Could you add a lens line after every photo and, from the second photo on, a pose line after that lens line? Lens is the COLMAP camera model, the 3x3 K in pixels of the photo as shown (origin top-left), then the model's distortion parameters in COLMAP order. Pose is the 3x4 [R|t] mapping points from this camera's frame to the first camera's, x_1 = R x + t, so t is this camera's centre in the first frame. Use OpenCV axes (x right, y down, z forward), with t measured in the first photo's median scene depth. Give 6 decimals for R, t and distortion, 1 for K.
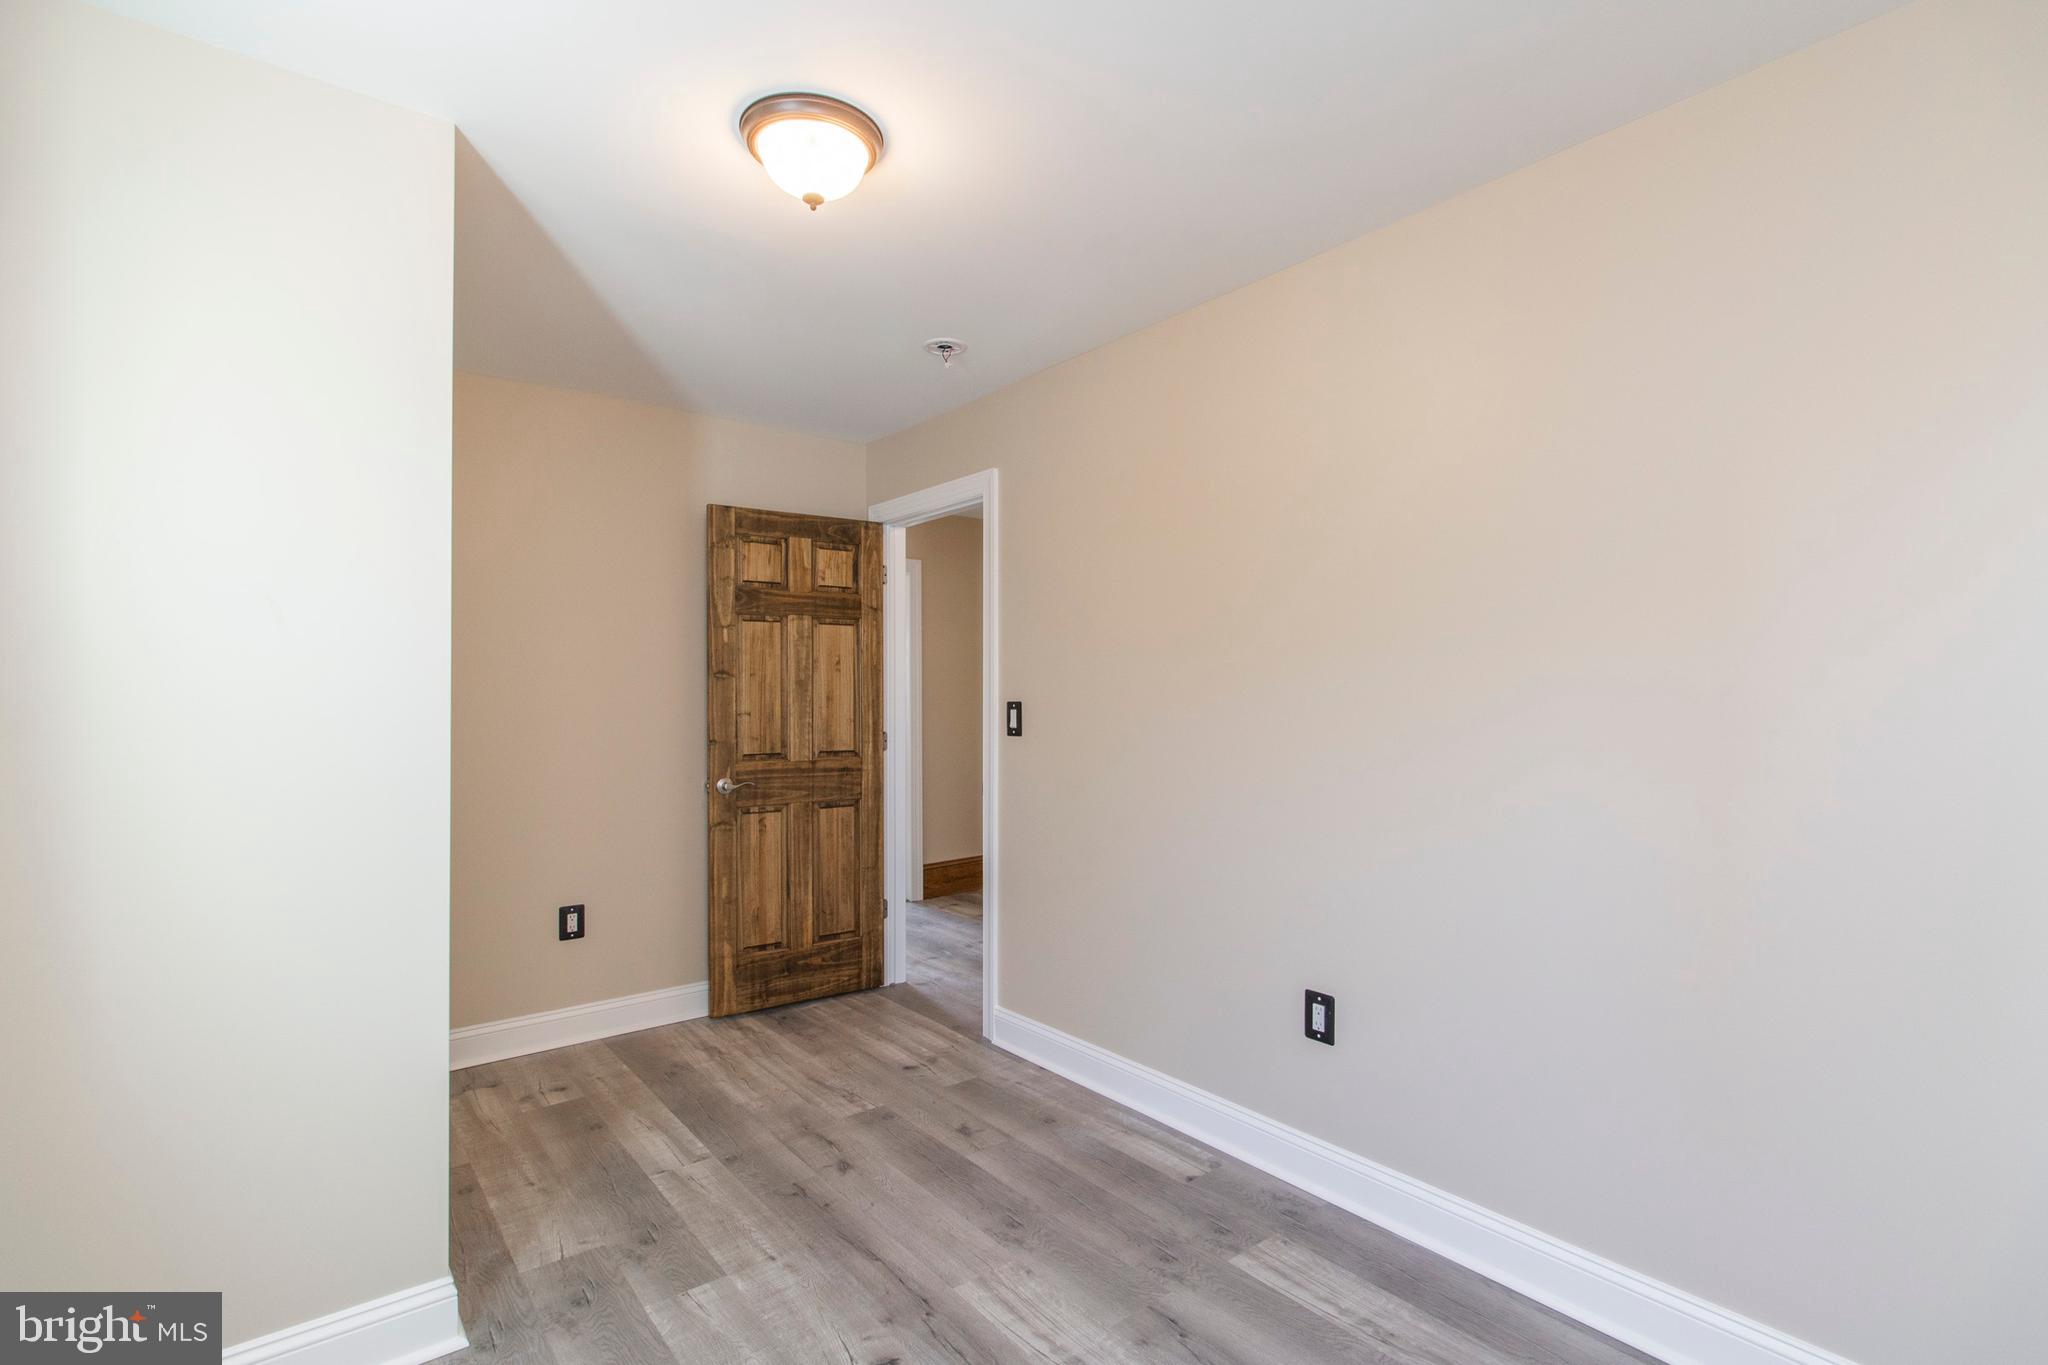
lens RADIAL K [[951.3, 0, 1017.9], [0, 951.3, 684.7], [0, 0, 1]] dist [-0.003516, 0.000736]
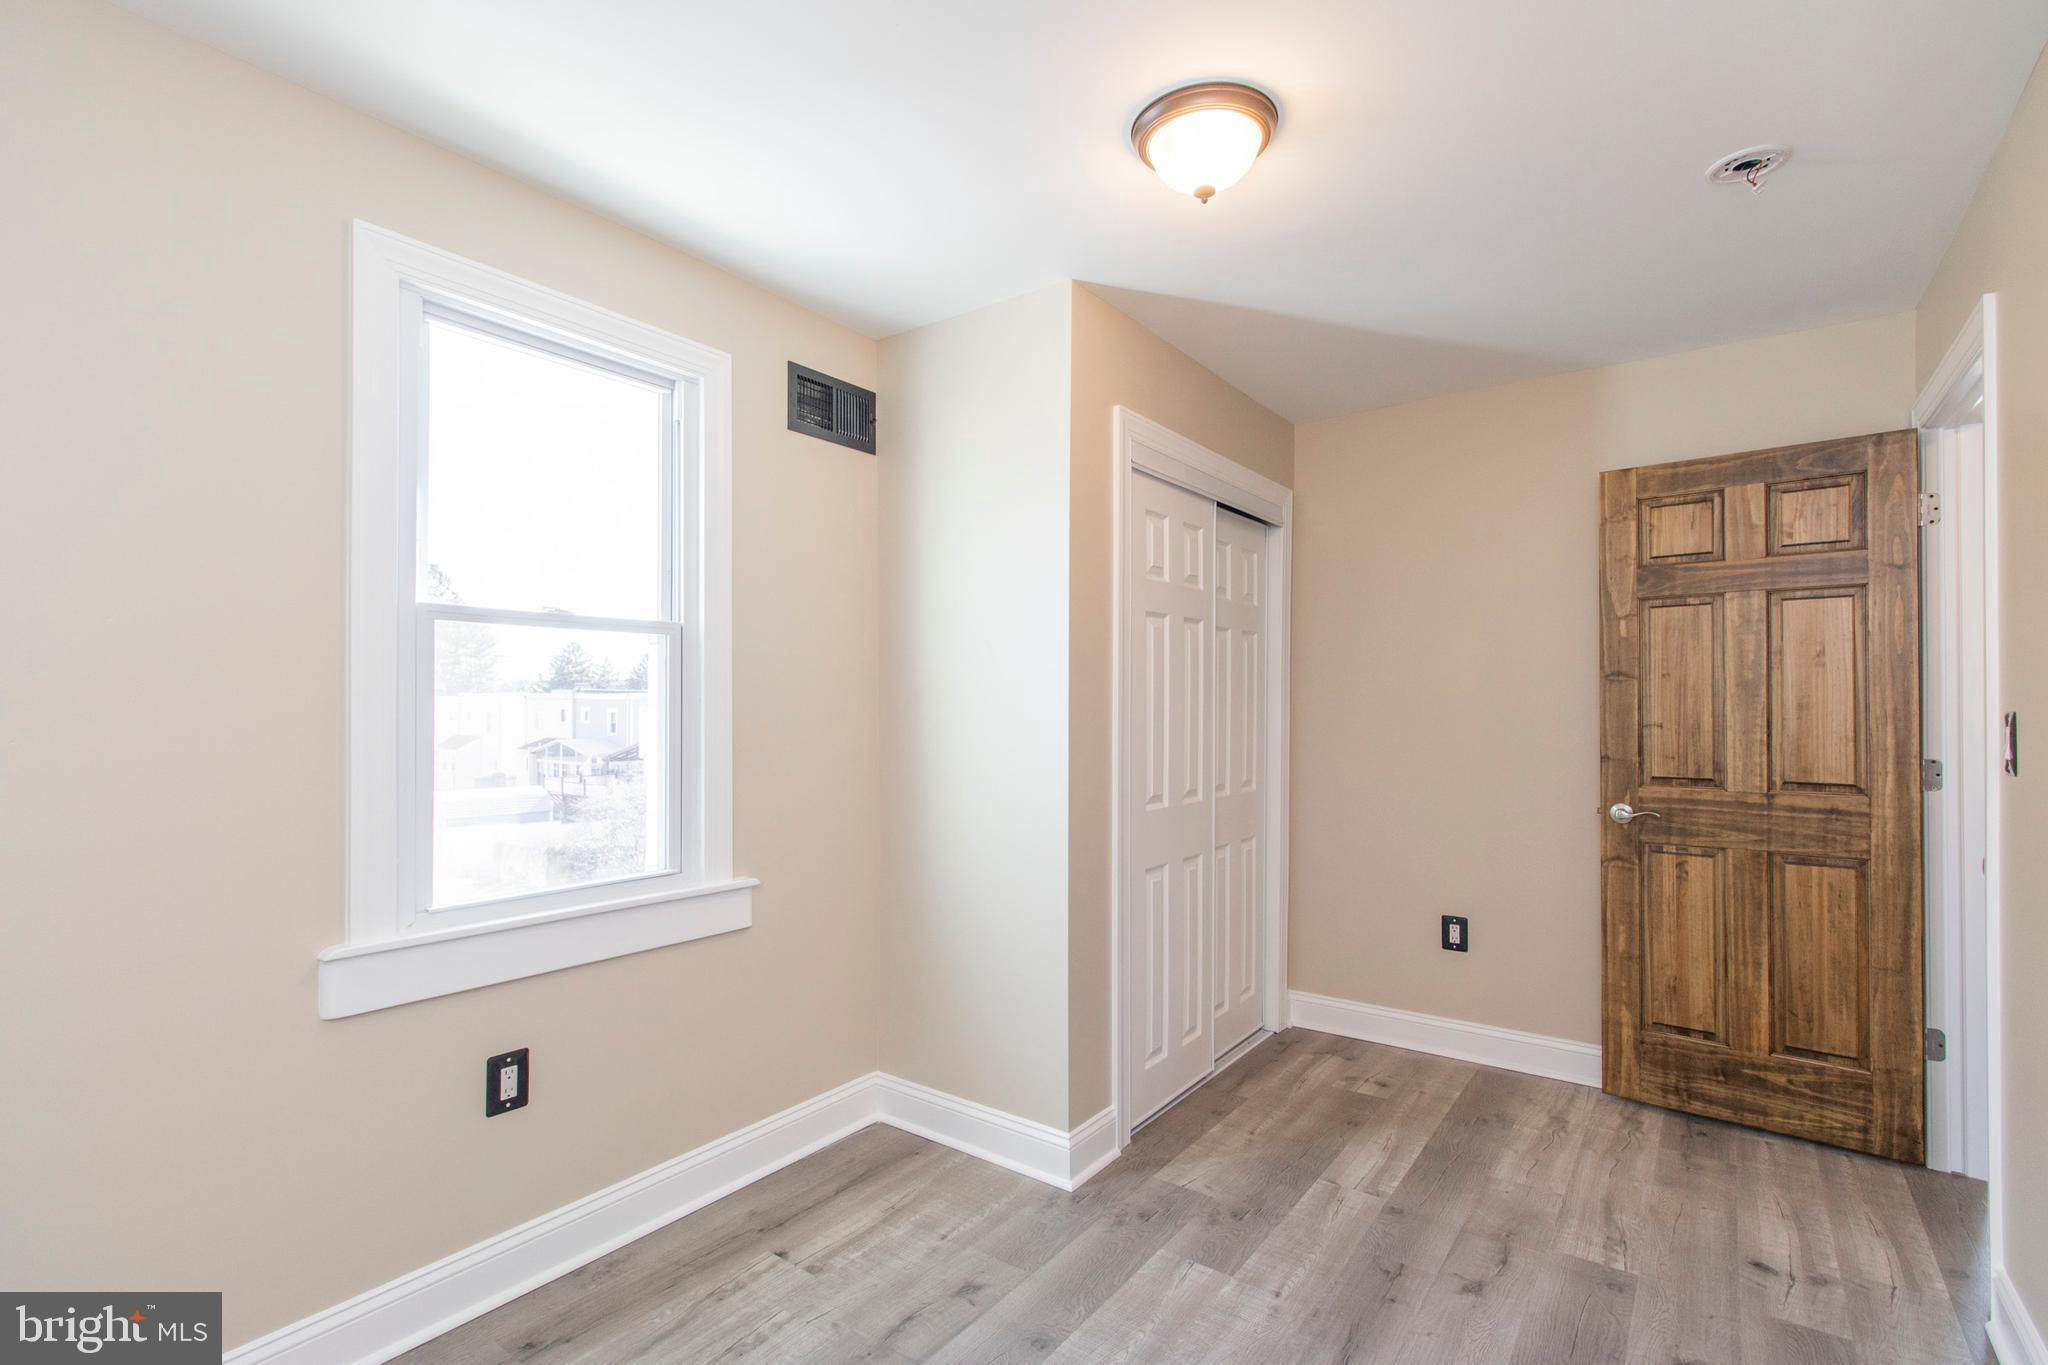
lens RADIAL K [[951.3, 0, 1020.9], [0, 951.3, 681.0], [0, 0, 1]] dist [-0.003516, 0.000736]
pose [[0.256492, -0.025182, -0.966218, 0.341484], [0.009631, 0.999678, -0.023497, 0.007466], [0.966498, -0.003278, 0.256652, 0.289644]]
